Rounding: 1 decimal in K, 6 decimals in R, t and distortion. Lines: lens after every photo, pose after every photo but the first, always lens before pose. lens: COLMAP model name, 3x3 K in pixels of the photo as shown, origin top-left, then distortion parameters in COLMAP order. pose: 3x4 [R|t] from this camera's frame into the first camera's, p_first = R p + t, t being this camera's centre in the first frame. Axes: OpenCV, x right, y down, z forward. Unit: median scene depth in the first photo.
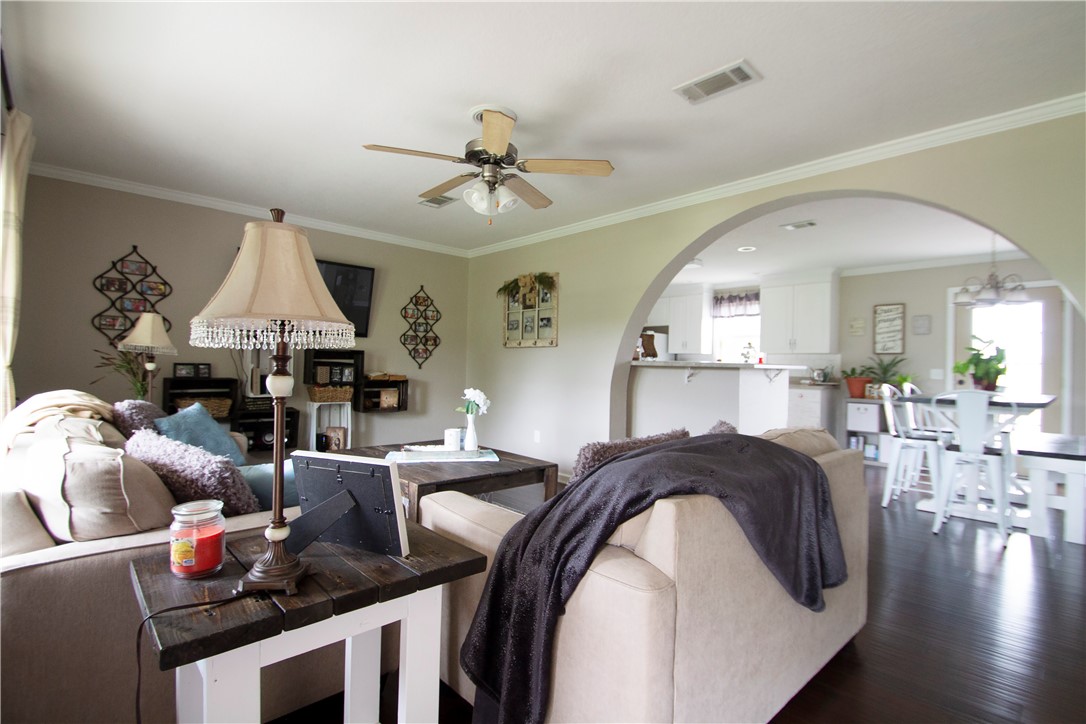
lens RADIAL K [[534.6, 0, 543.0], [0, 534.6, 362.0], [0, 0, 1]] dist [-0.001834, -0.000319]
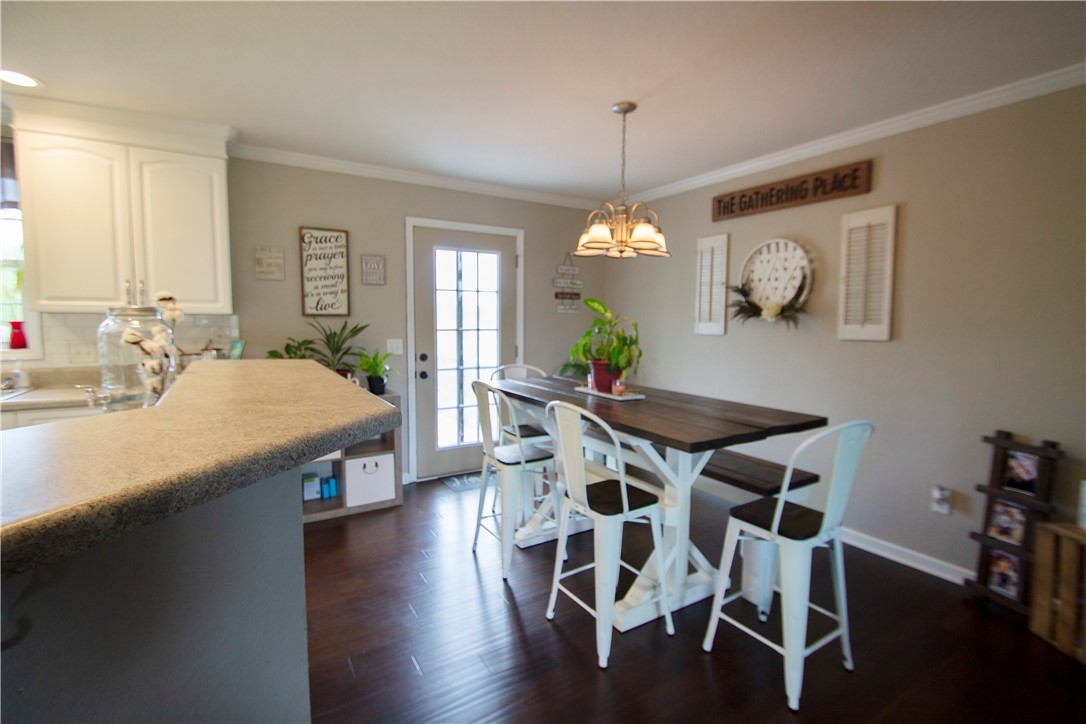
lens RADIAL K [[507.9, 0, 543.0], [0, 507.9, 362.0], [0, 0, 1]] dist [-0.002702, -0.000648]
pose [[0.199161, -0.103770, 0.974457, 0.151310], [-0.007465, 0.994188, 0.107397, -0.026048], [-0.979938, -0.028664, 0.197229, 0.658701]]
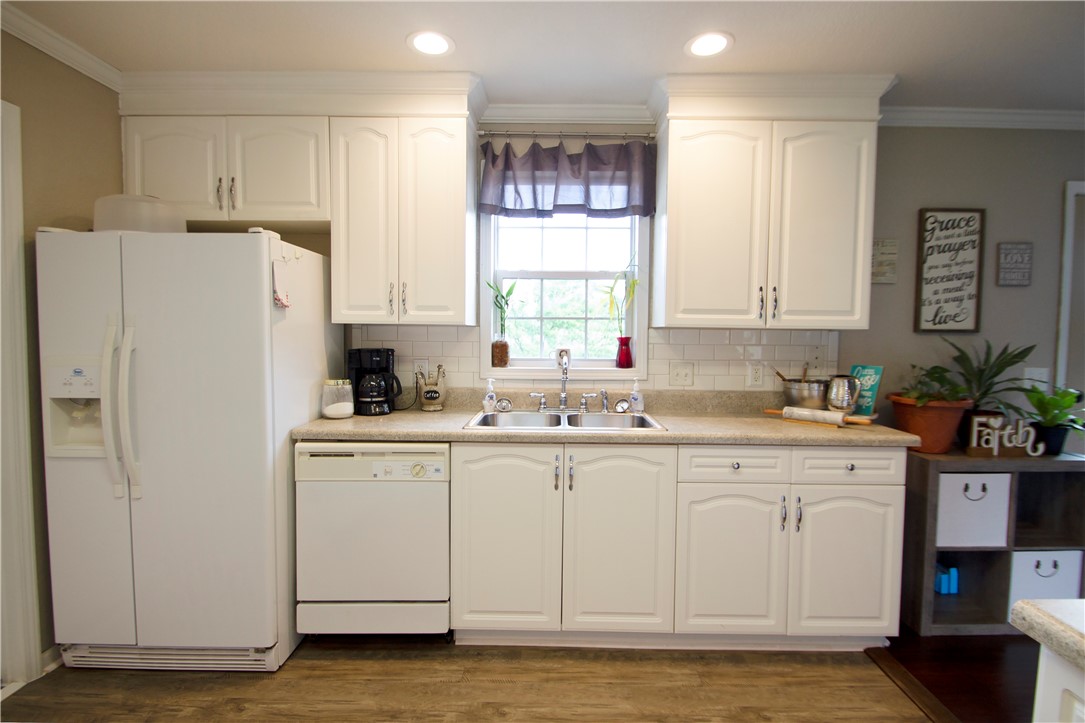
lens RADIAL K [[507.4, 0, 542.5], [0, 507.4, 361.5], [0, 0, 1]] dist [-0.002702, -0.000648]
pose [[0.685574, -0.057992, 0.725689, 0.151584], [0.002267, 0.996987, 0.077532, -0.023213], [-0.727999, -0.051509, 0.683640, 0.956517]]
